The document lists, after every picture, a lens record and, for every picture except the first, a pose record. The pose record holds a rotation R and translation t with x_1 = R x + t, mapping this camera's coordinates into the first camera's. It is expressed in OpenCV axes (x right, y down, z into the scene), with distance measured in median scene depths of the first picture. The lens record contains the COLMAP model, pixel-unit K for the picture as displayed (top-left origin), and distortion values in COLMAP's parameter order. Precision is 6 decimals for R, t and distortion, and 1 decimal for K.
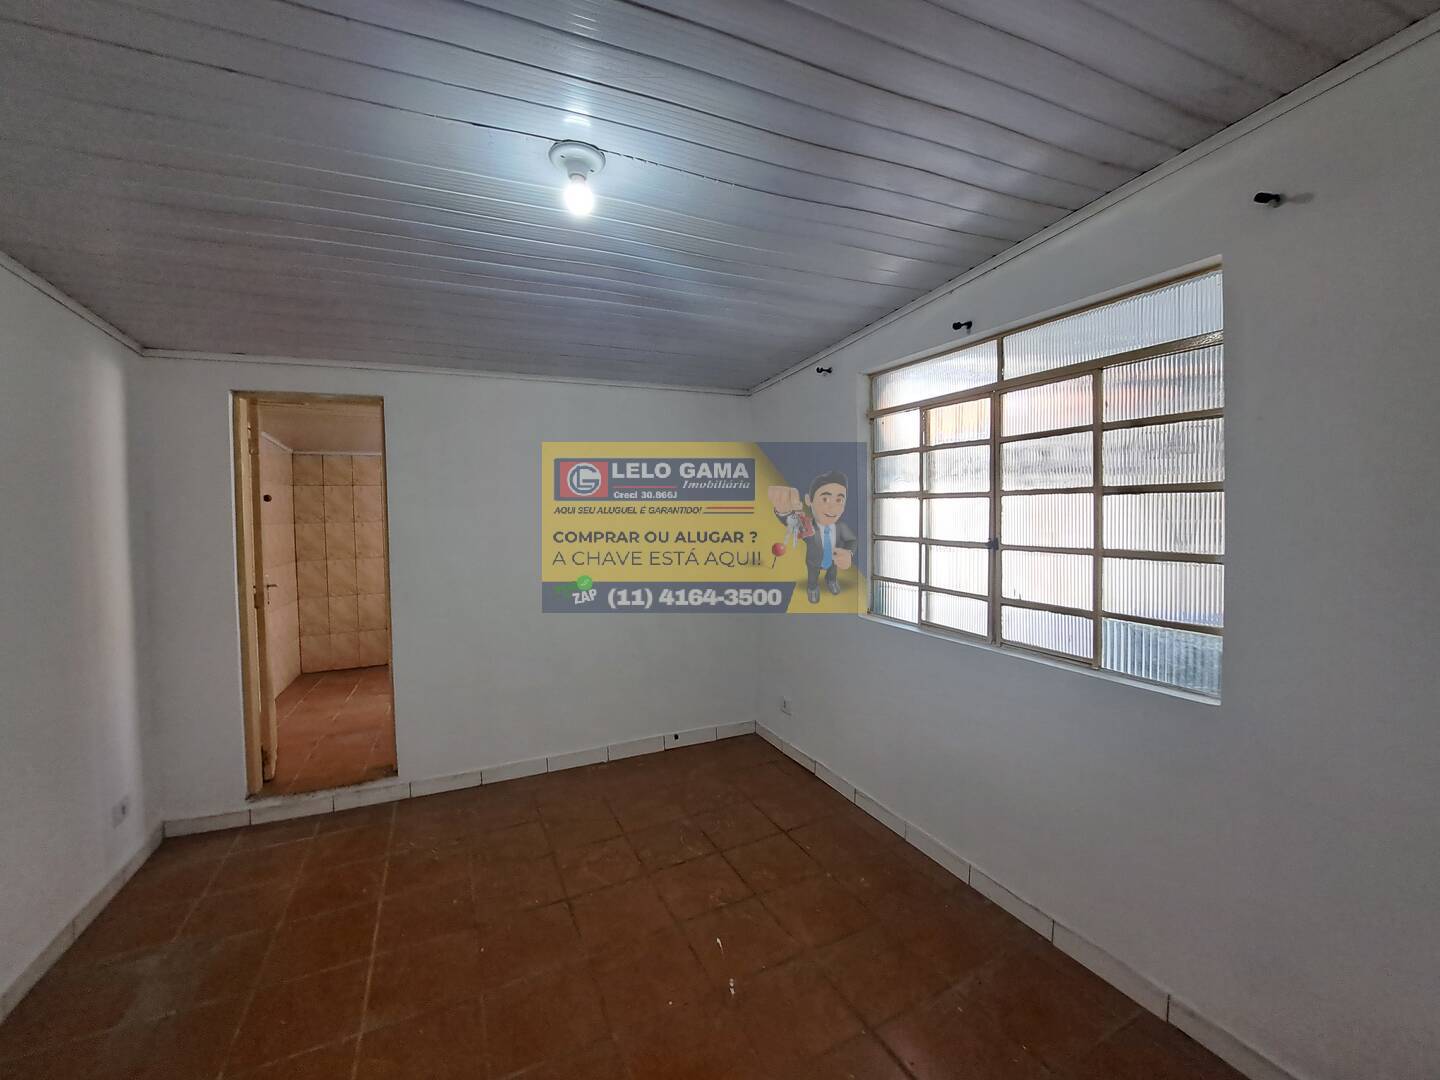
lens RADIAL K [[572.5, 0, 720.0], [0, 572.5, 540.0], [0, 0, 1]] dist [-0.000116, 0.000003]
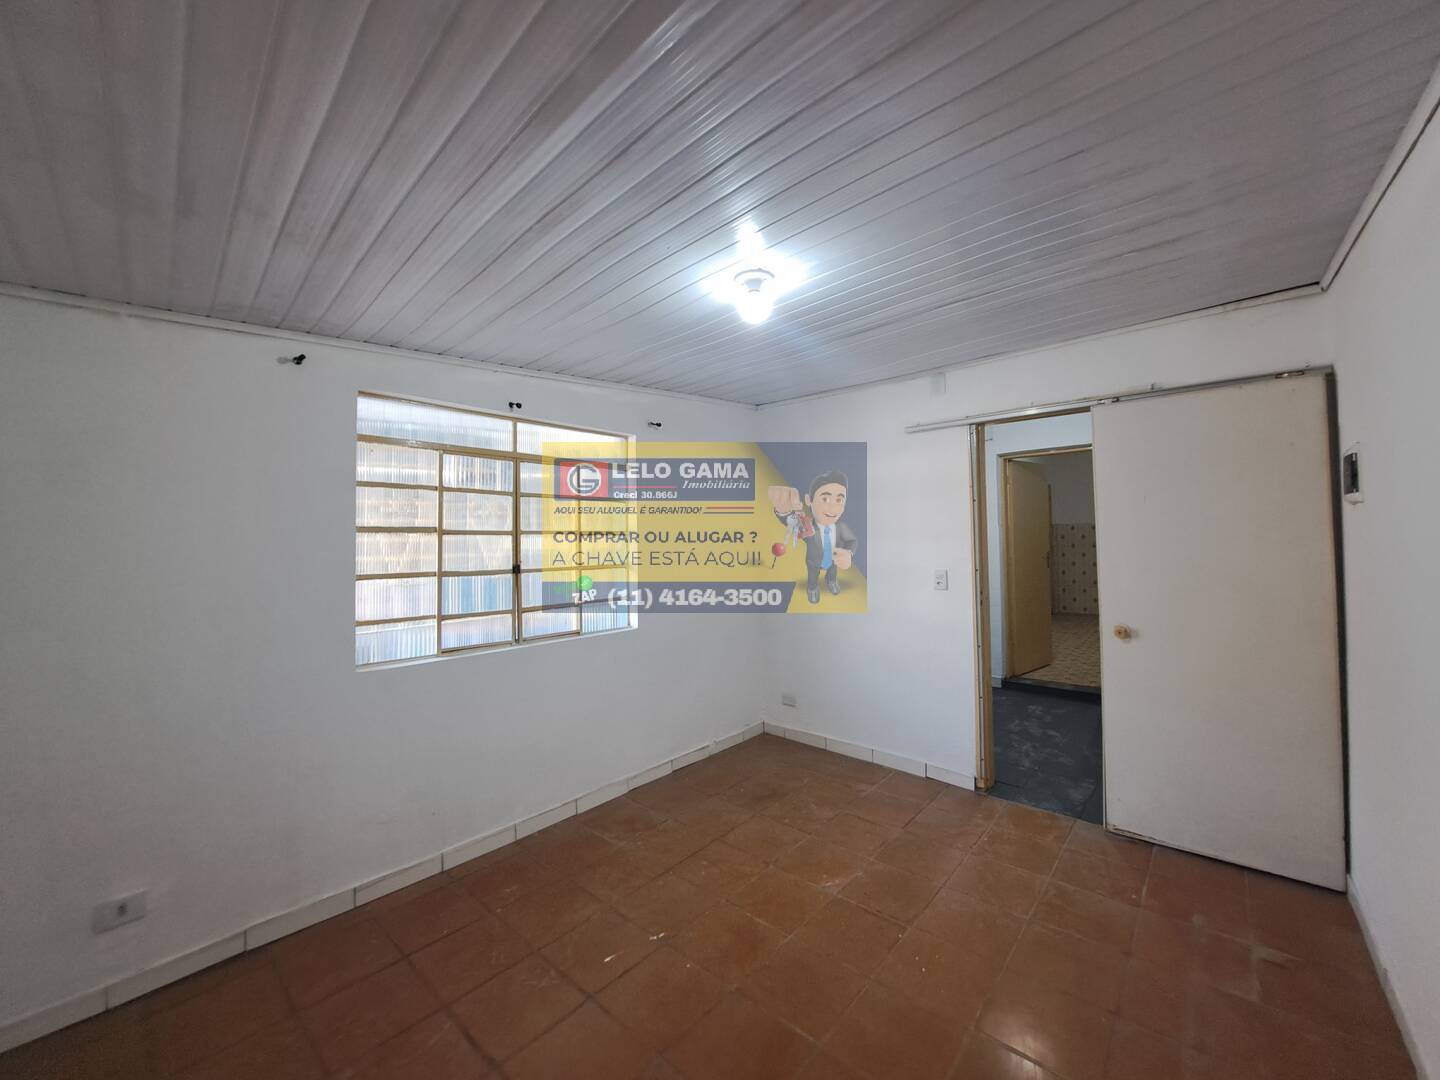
lens RADIAL K [[582.5, 0, 720.5], [0, 582.5, 519.4], [0, 0, 1]] dist [-0.000258, -0.000061]
pose [[-0.376133, 0.047503, 0.925347, -1.001034], [0.062074, 0.997733, -0.025987, -0.045878], [-0.924484, 0.047665, -0.378229, 1.078812]]
